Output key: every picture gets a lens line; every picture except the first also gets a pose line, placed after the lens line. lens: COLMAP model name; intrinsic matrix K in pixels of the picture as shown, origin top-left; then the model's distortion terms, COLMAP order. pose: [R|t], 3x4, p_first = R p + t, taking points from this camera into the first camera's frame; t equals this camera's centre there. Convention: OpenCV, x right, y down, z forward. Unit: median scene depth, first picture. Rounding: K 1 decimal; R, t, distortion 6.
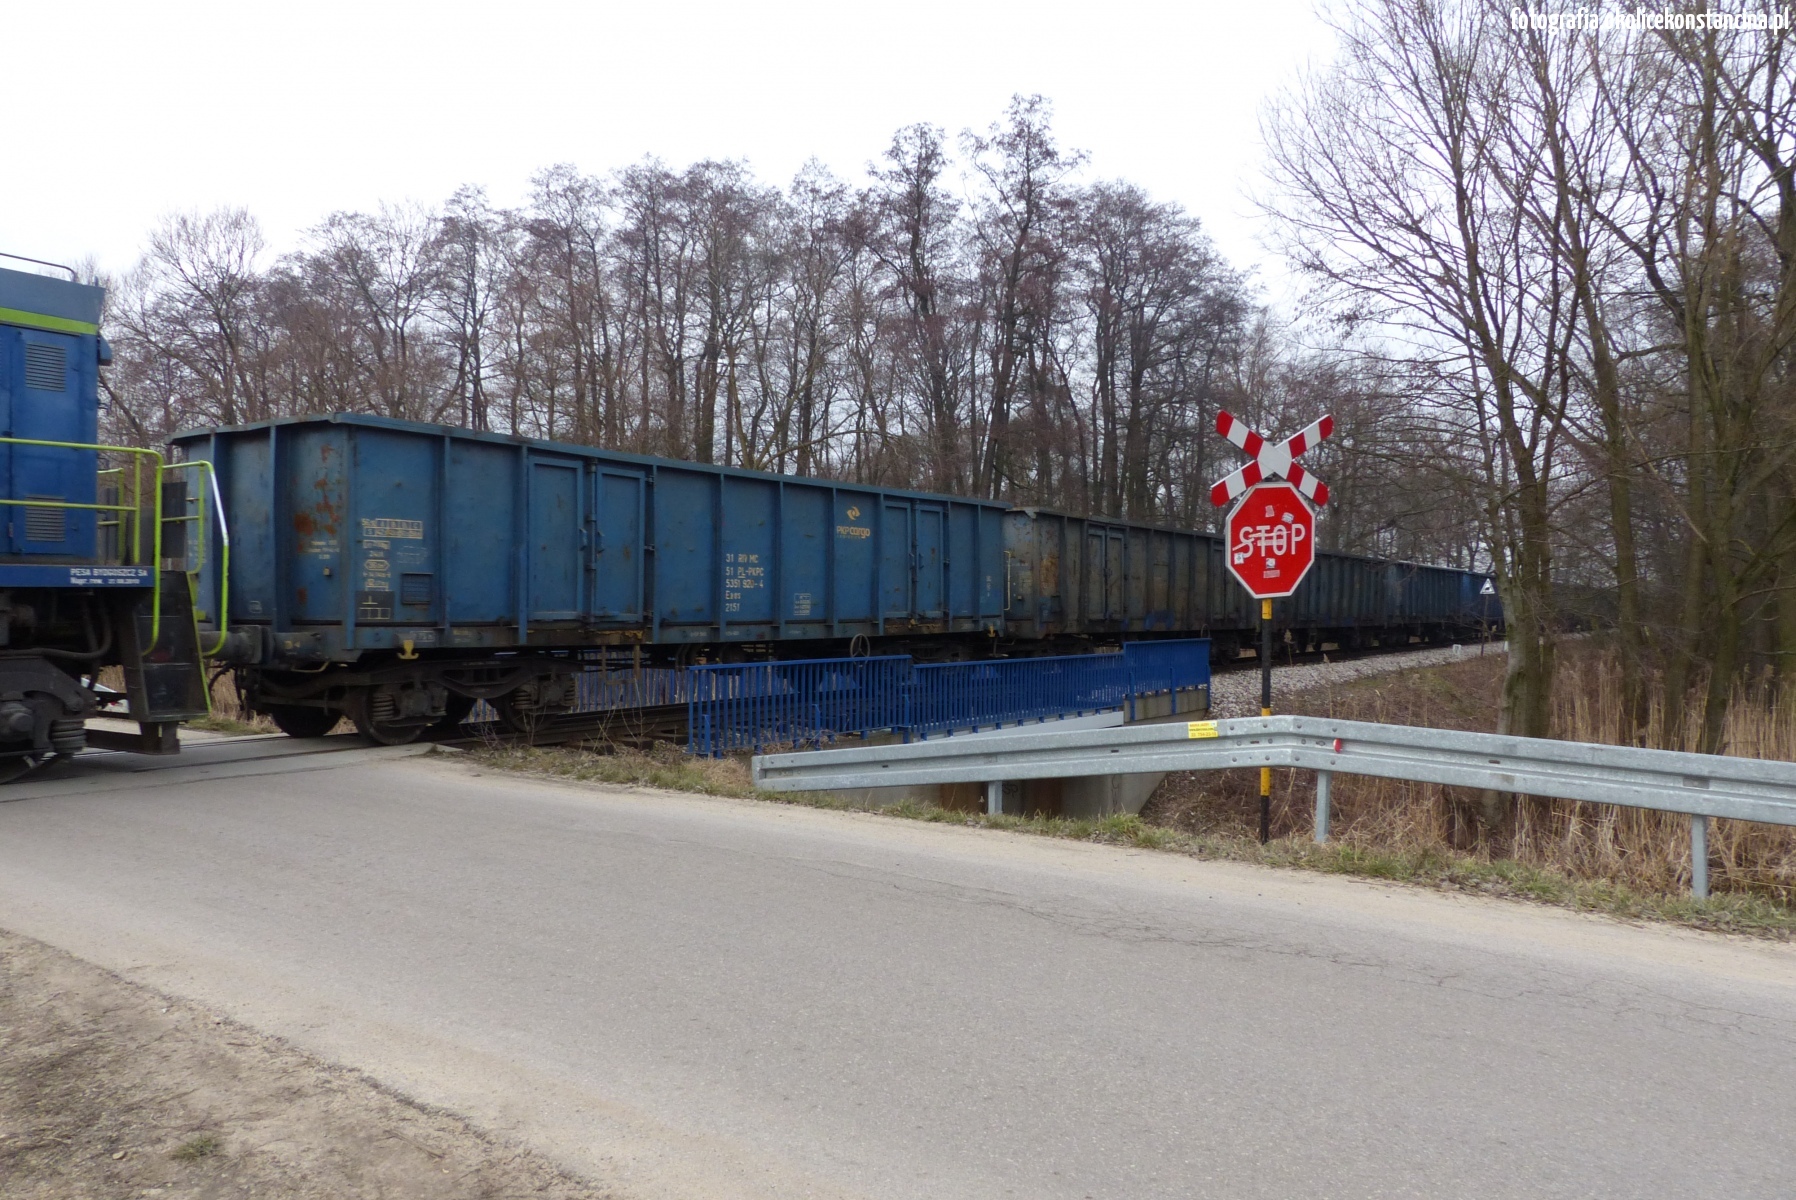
lens RADIAL K [[1364.7, 0, 898.0], [0, 1364.7, 600.0], [0, 0, 1]] dist [0.001734, 0.000265]
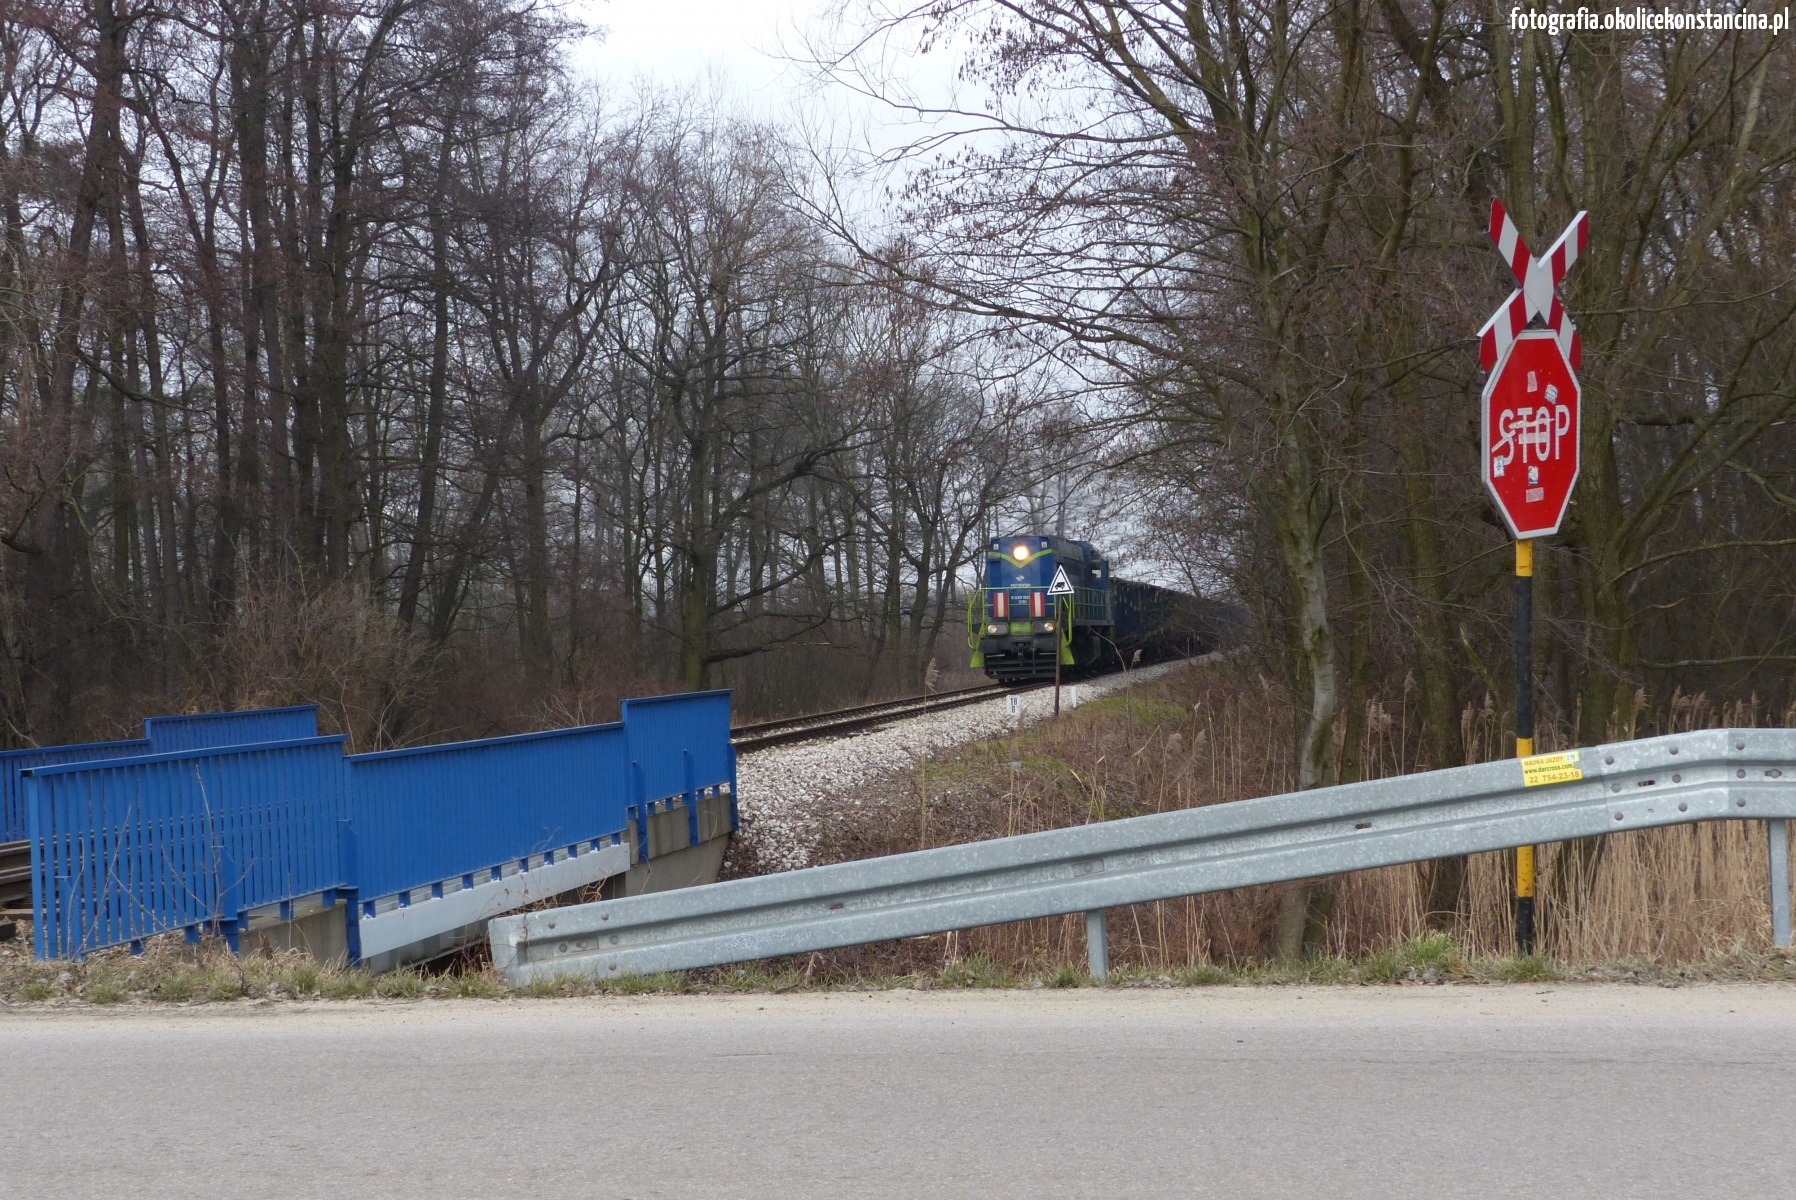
lens RADIAL K [[2964.2, 0, 898.0], [0, 2964.2, 600.0], [0, 0, 1]] dist [0.003264, -0.005754]
pose [[0.903958, -0.034372, 0.426238, -0.479573], [0.042414, 0.999056, -0.009386, 0.024227], [-0.425513, 0.026563, 0.904562, 0.019892]]
